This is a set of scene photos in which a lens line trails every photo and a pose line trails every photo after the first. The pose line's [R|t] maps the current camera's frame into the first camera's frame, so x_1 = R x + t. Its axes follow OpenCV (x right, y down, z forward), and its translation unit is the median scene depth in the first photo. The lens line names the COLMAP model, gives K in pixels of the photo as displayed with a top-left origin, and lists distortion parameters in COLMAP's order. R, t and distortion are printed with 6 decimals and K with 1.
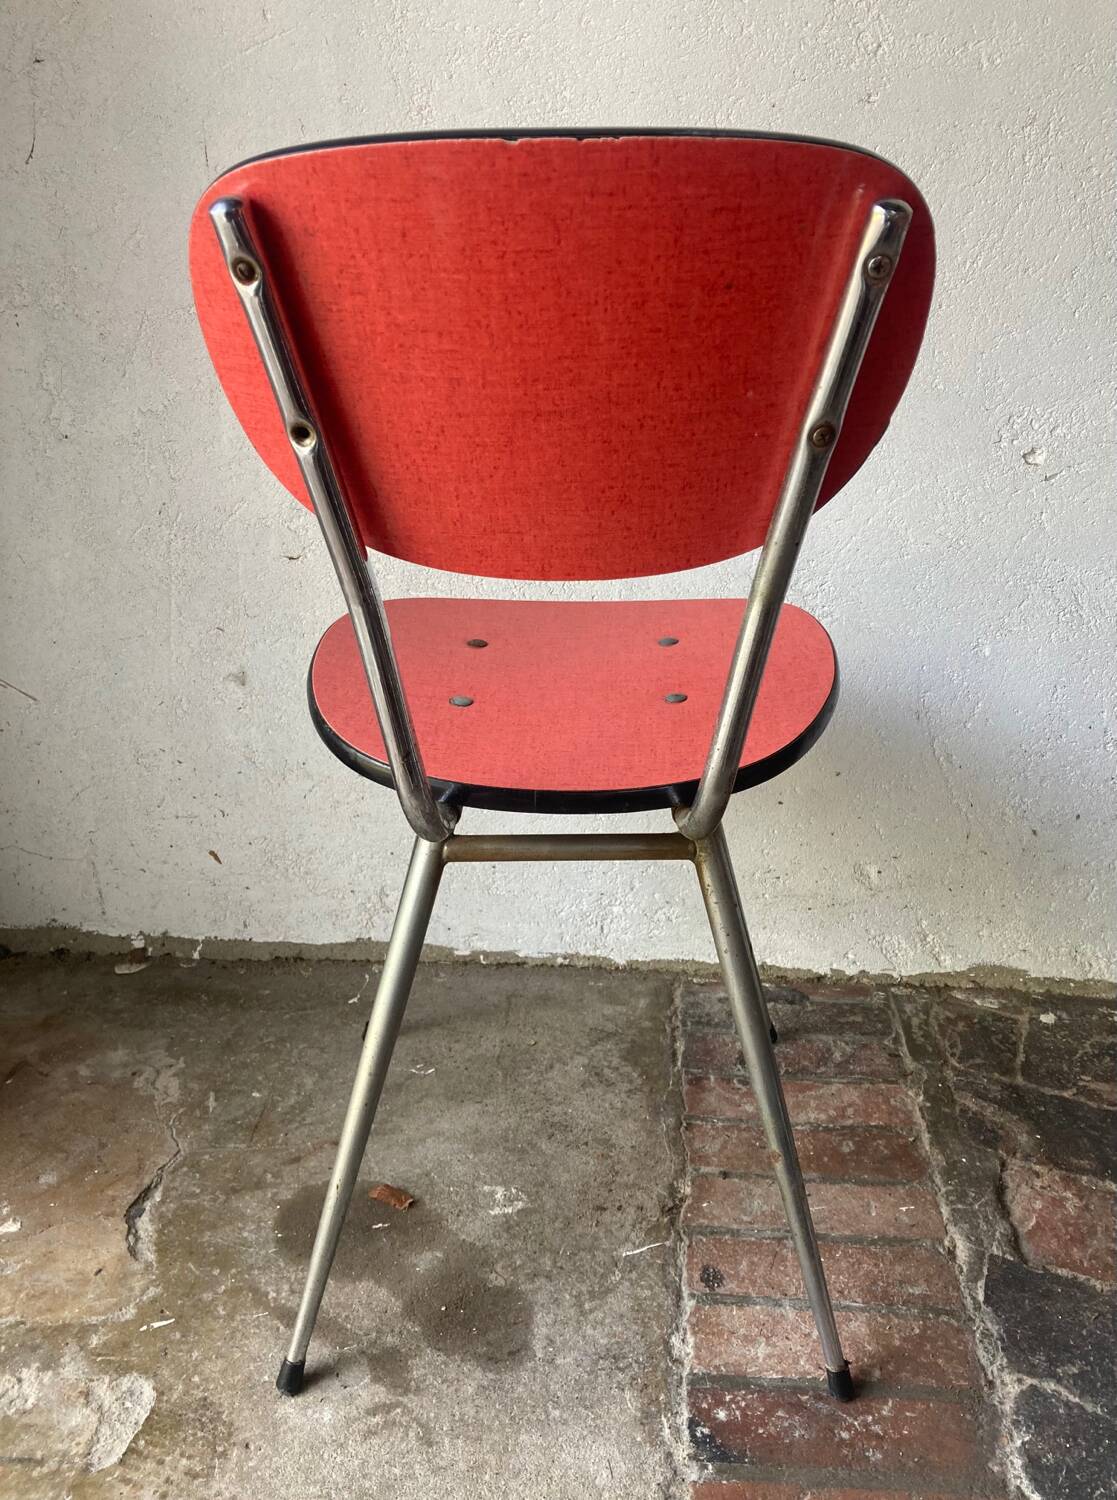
lens RADIAL K [[1238.9, 0, 564.5], [0, 1238.9, 741.8], [0, 0, 1]] dist [0.003750, 0.022218]
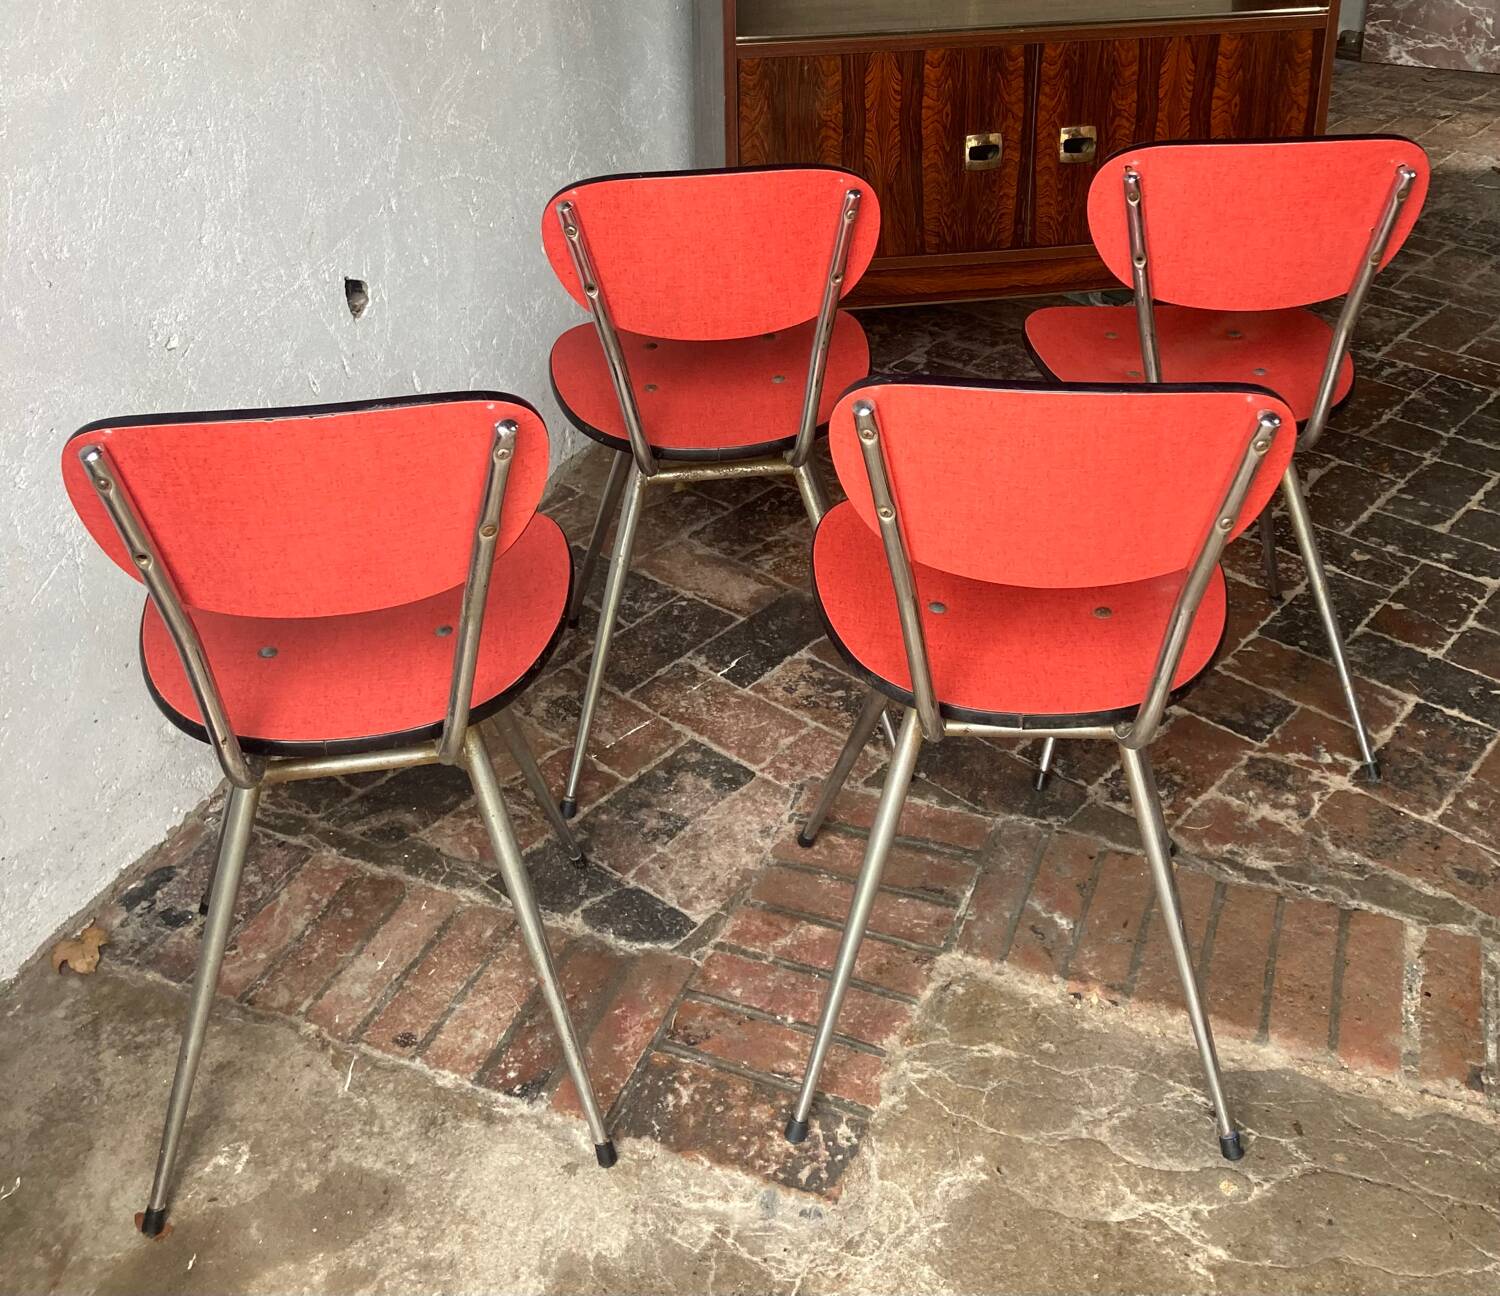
lens RADIAL K [[1720.0, 0, 797.8], [0, 1720.0, 289.8], [0, 0, 1]] dist [0.021680, 0.000000]
pose [[0.299715, -0.362703, 0.882393, -0.895638], [0.384885, 0.892273, 0.236033, -0.437424], [-0.872946, 0.268877, 0.407027, -0.222535]]
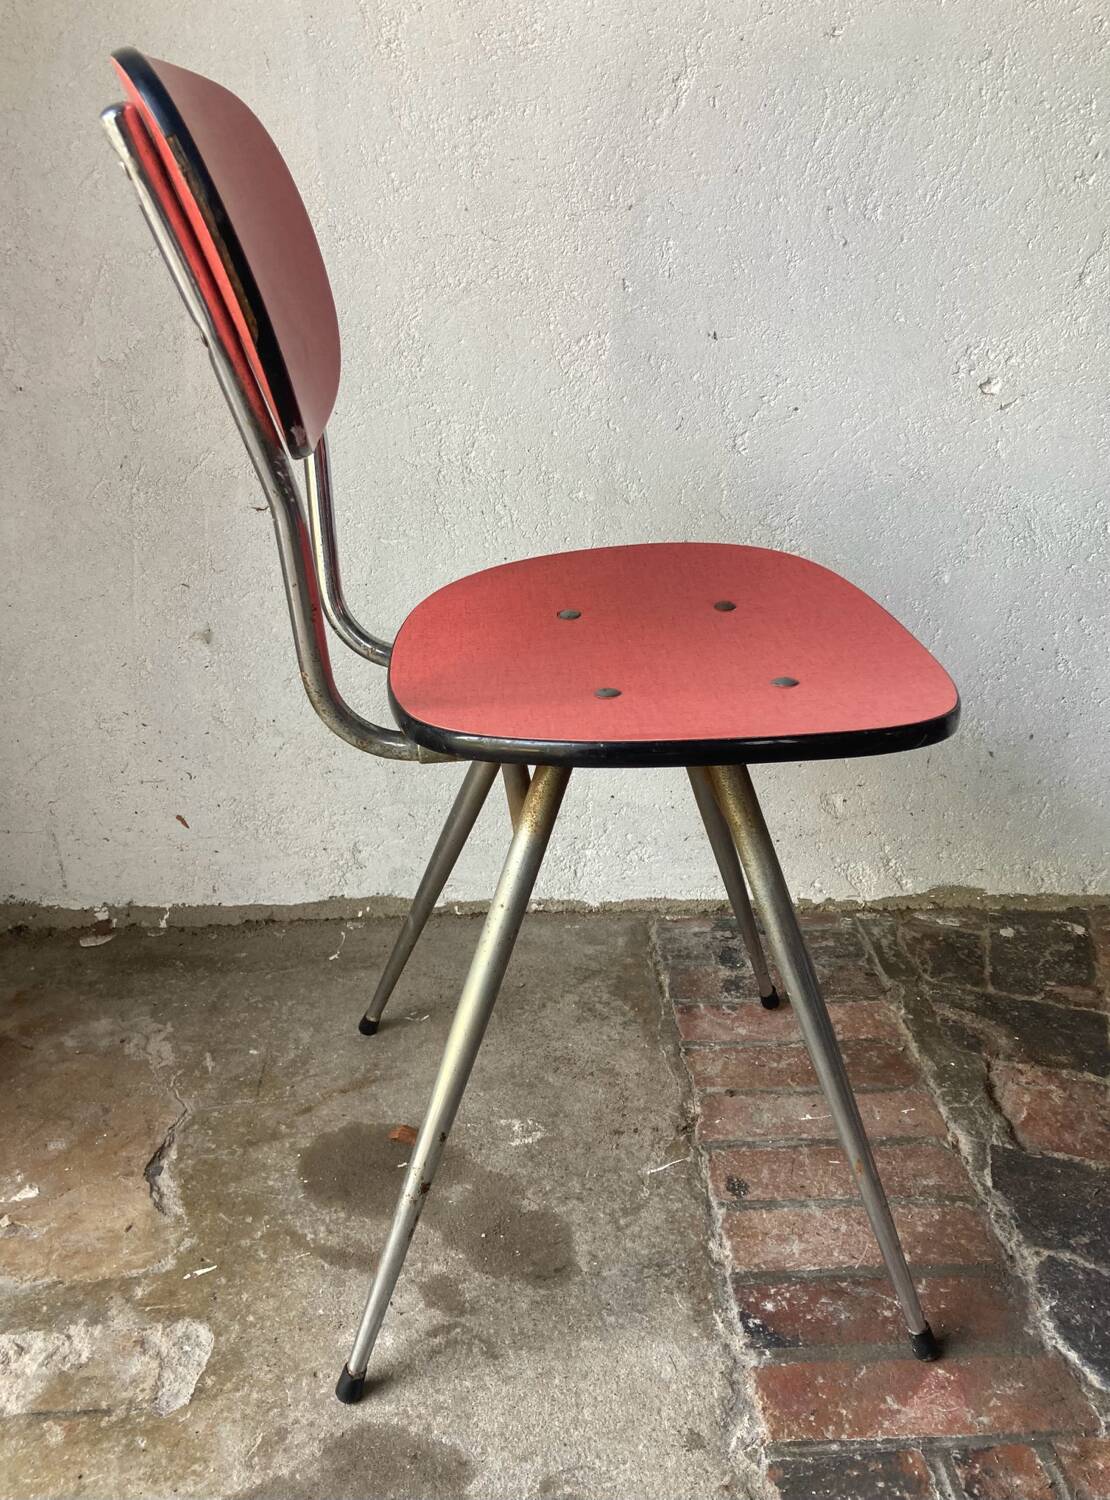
lens RADIAL K [[1258.5, 0, 527.8], [0, 1258.5, 755.3], [0, 0, 1]] dist [0.004603, 0.014726]
pose [[0.994846, -0.047855, 0.089389, -0.114665], [0.046032, 0.998690, 0.022346, 0.037029], [-0.090341, -0.018116, 0.995746, -0.019006]]
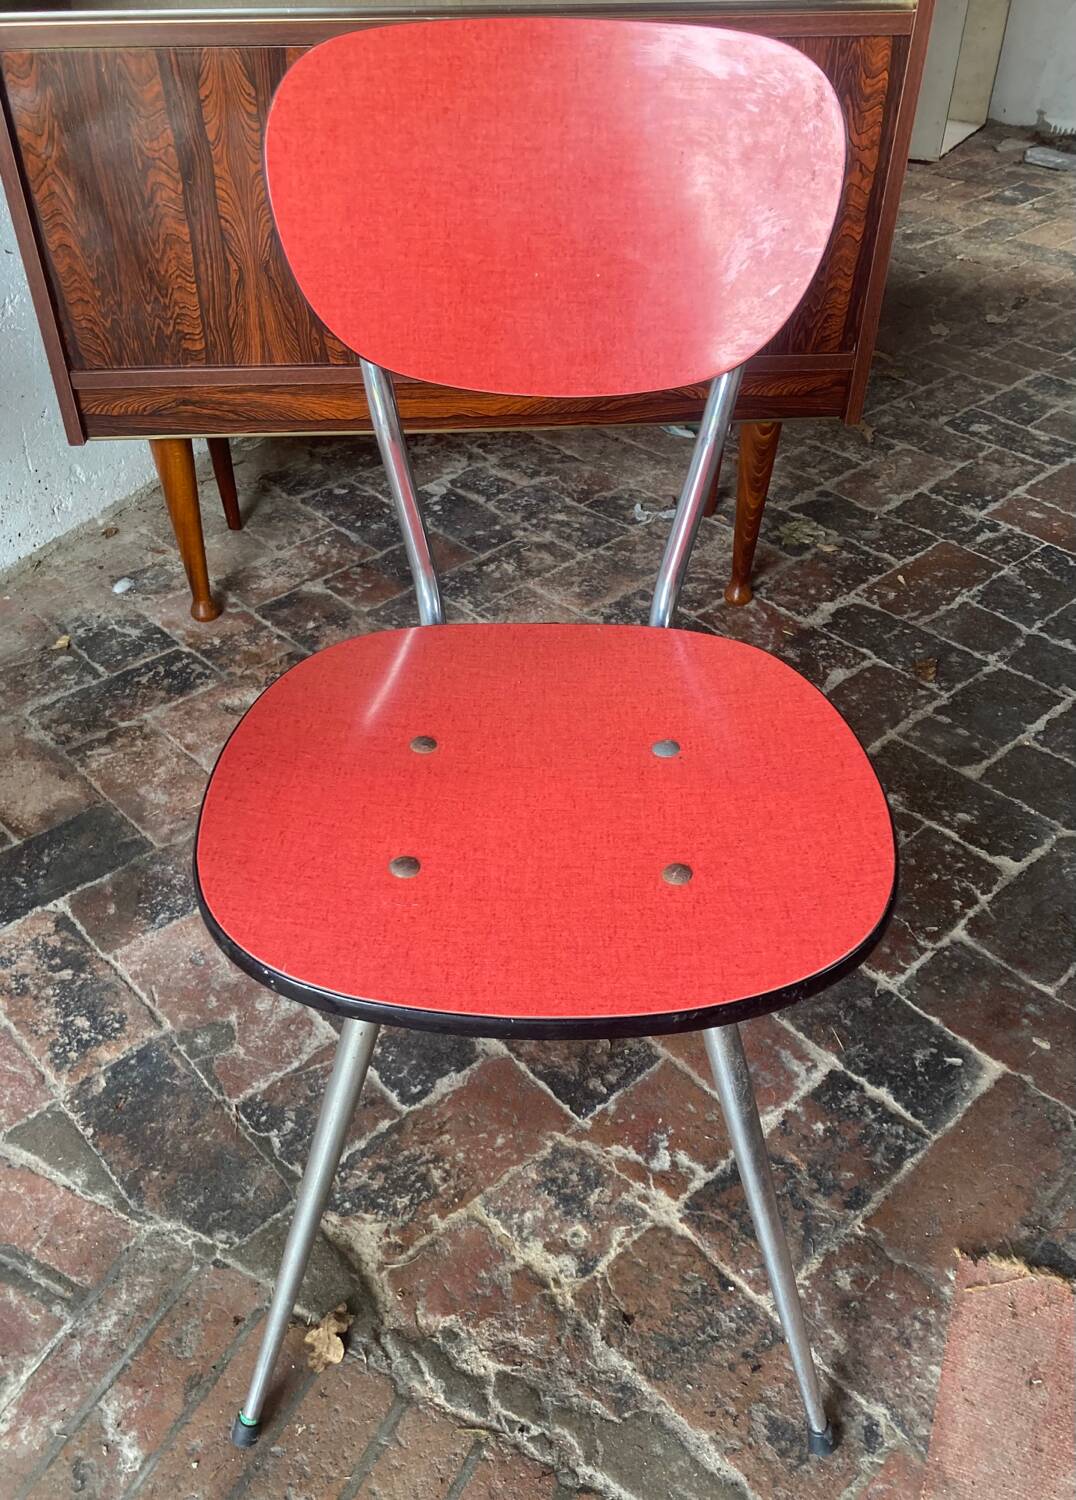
lens RADIAL K [[1229.9, 0, 527.2], [0, 1229.9, 758.5], [0, 0, 1]] dist [0.020913, -0.006491]
pose [[0.421608, -0.582764, 0.694718, 0.239135], [0.368543, 0.810132, 0.455919, -0.026975], [-0.828506, 0.063814, 0.556332, -0.277554]]
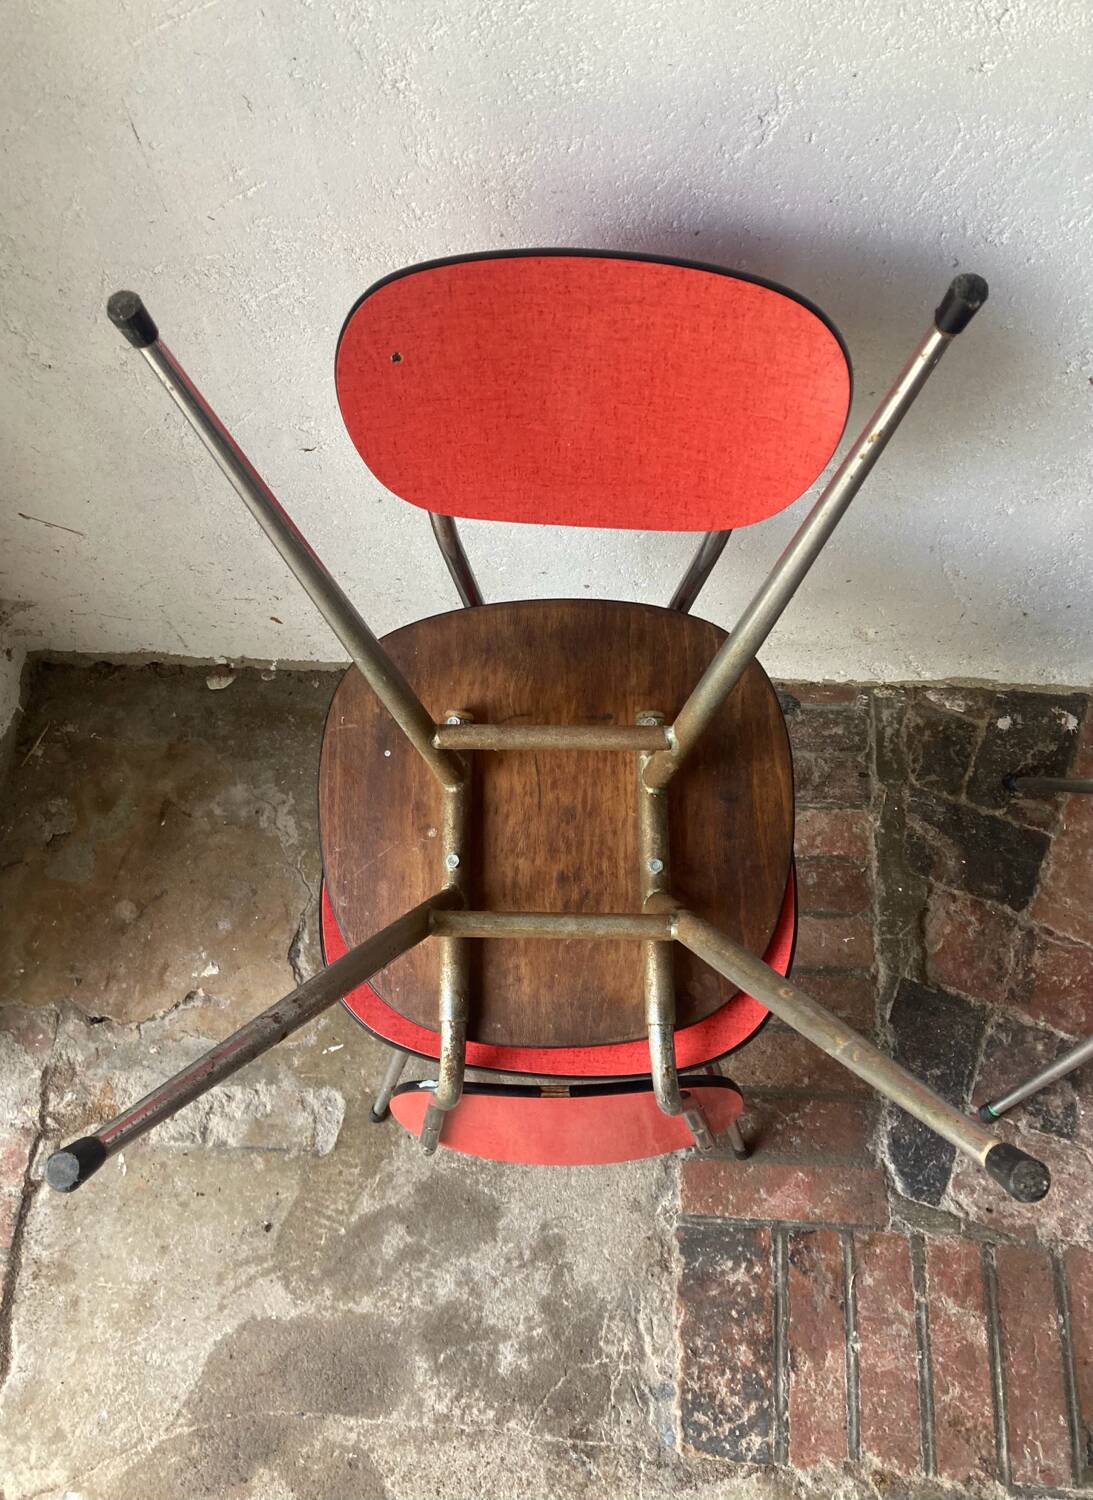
lens RADIAL K [[1247.9, 0, 516.3], [0, 1247.9, 772.5], [0, 0, 1]] dist [0.006220, 0.014743]
pose [[0.998003, -0.025586, -0.057748, -0.005576], [0.058763, 0.711359, 0.700368, -0.696261], [0.023160, -0.702363, 0.711442, 0.130931]]
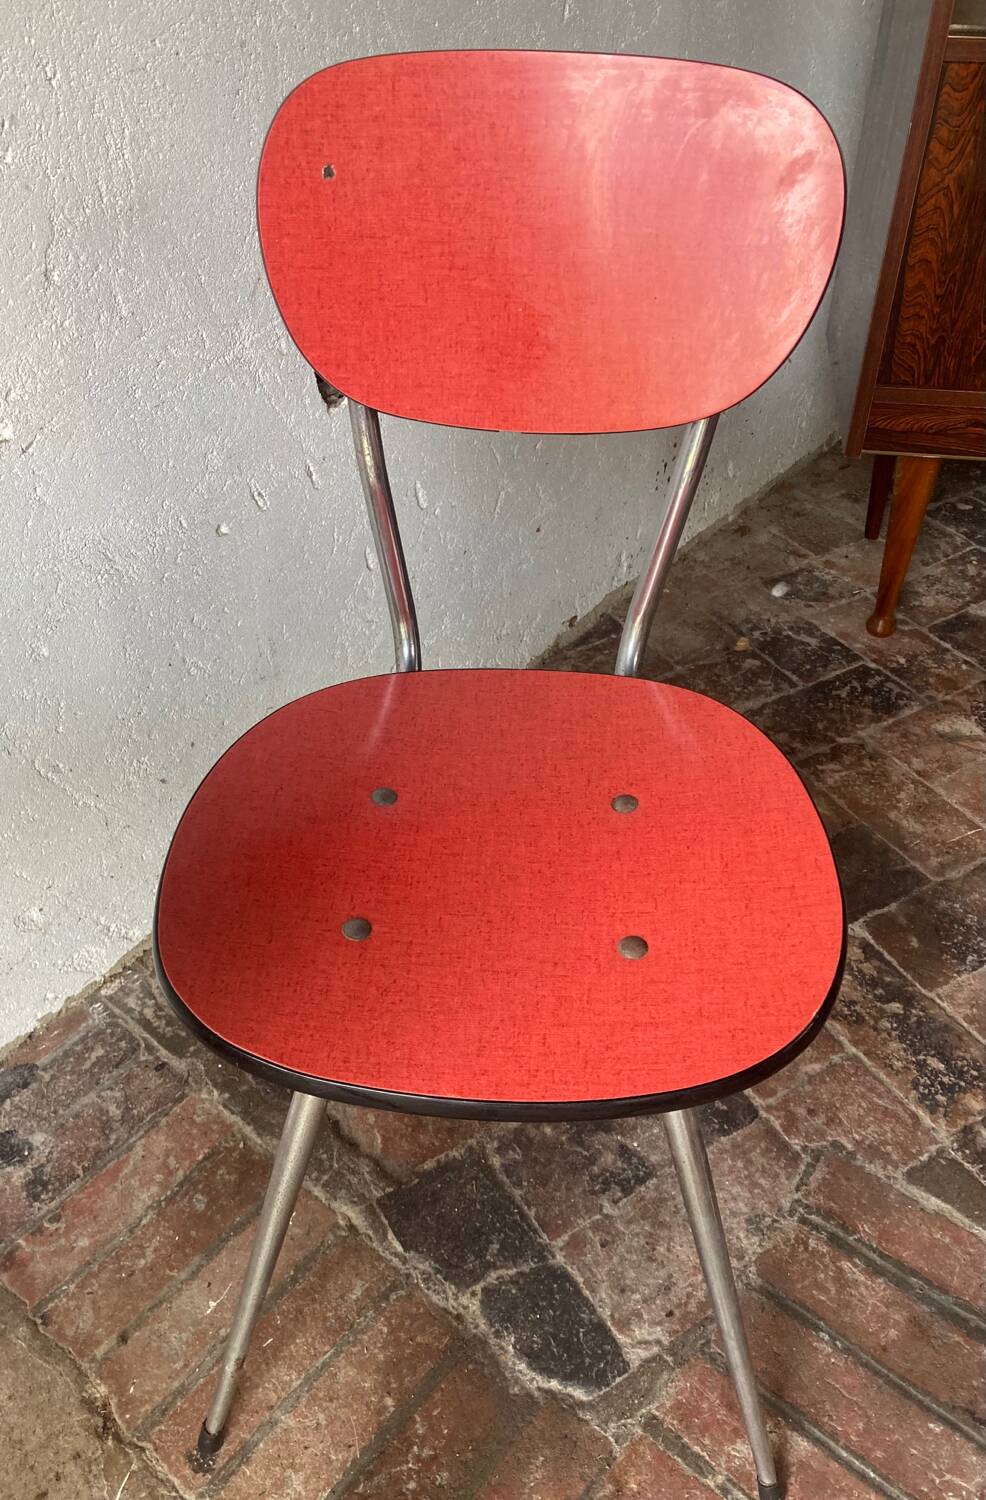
lens RADIAL K [[1238.1, 0, 487.6], [0, 1238.1, 739.8], [0, 0, 1]] dist [-0.006020, 0.031301]
pose [[0.593322, -0.529145, 0.606609, -0.027304], [0.336033, 0.847596, 0.410685, -0.285087], [-0.731472, -0.039827, 0.680708, 0.211214]]
